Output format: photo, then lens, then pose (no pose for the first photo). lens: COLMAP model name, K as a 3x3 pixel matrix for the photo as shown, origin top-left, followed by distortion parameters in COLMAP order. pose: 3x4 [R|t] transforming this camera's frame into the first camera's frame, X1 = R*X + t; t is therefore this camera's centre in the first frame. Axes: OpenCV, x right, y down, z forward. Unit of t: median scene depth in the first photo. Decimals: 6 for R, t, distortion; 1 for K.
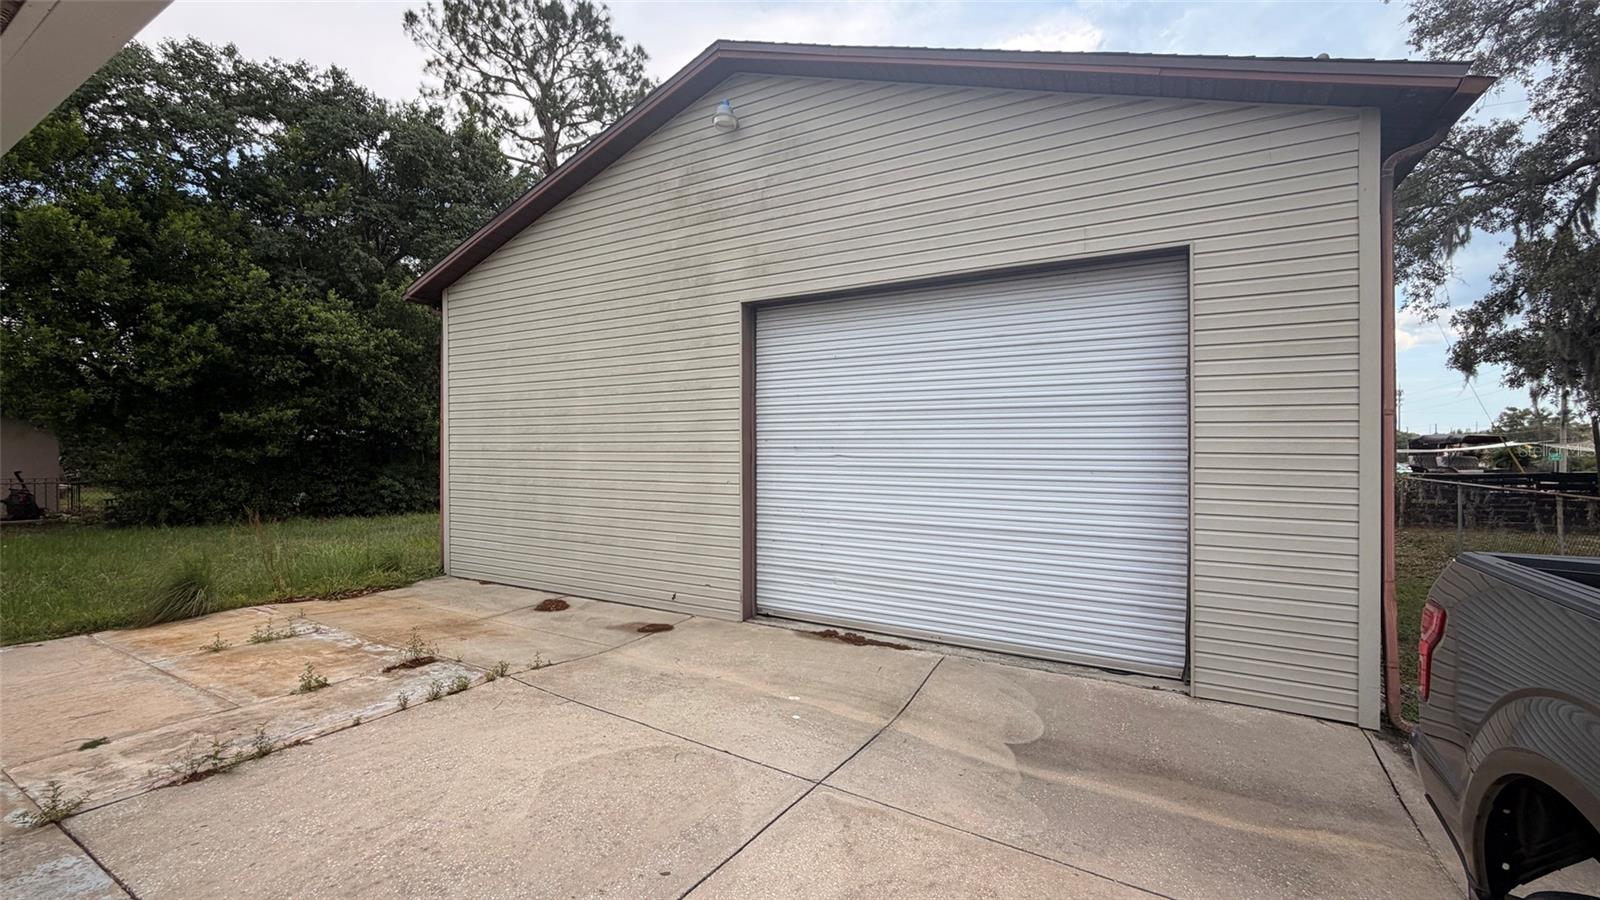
lens RADIAL K [[641.1, 0, 802.7], [0, 641.1, 453.6], [0, 0, 1]] dist [-0.000534, 0.000271]
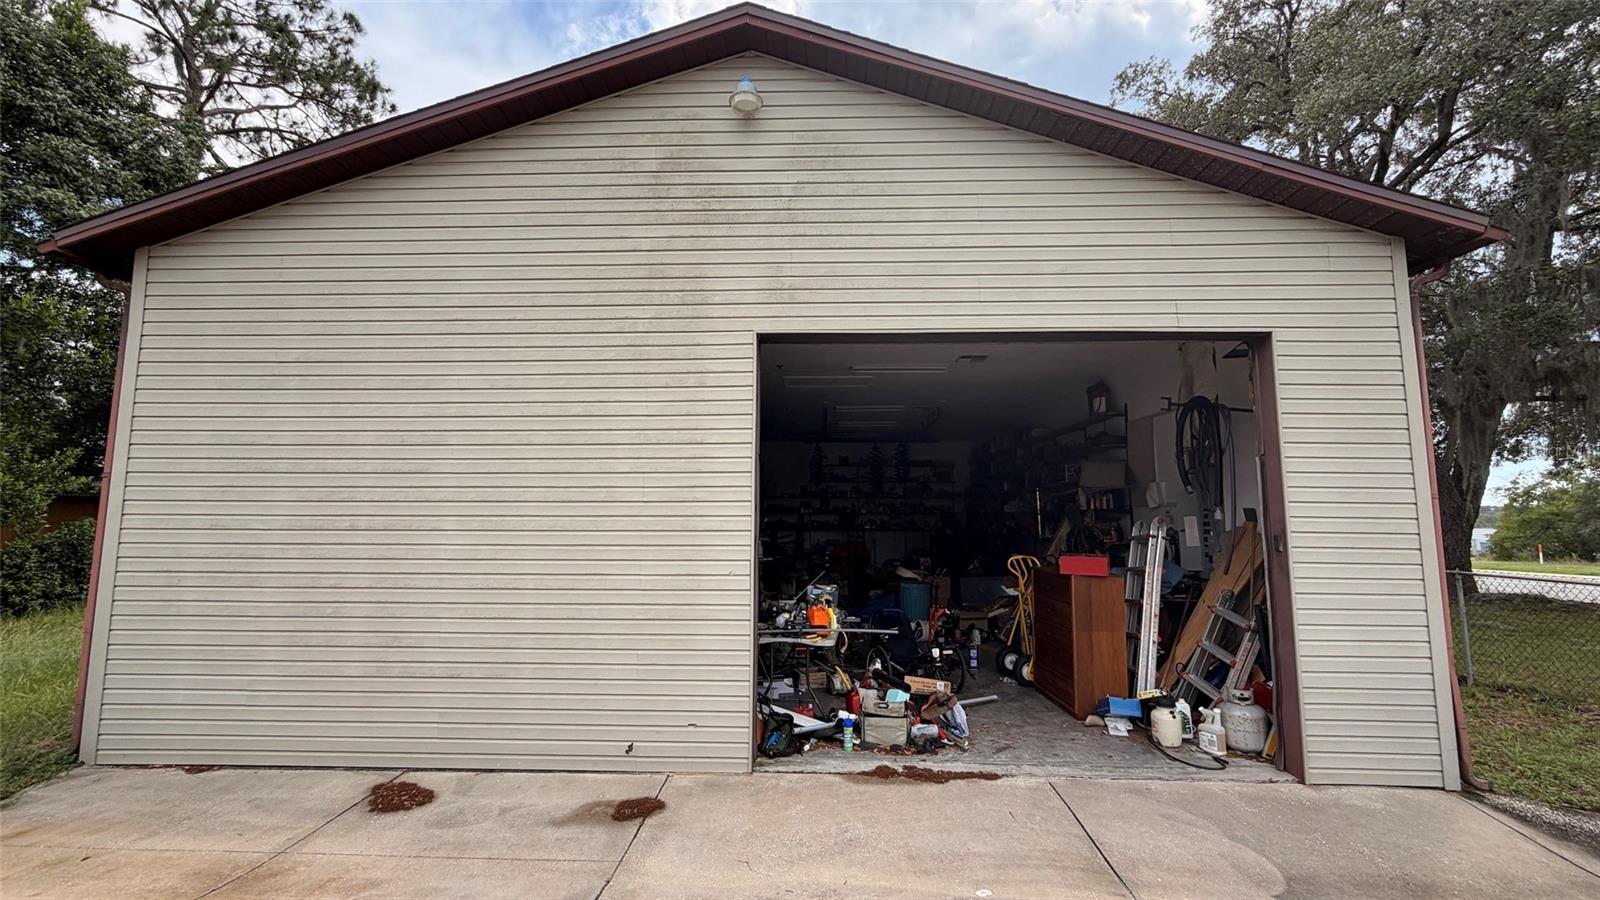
lens RADIAL K [[641.8, 0, 800.0], [0, 641.8, 450.0], [0, 0, 1]] dist [0.012471, -0.007699]
pose [[0.888284, 0.048380, 0.456740, -0.383927], [0.001571, 0.994111, -0.108355, -0.014610], [-0.459292, 0.096967, 0.882977, 0.308774]]
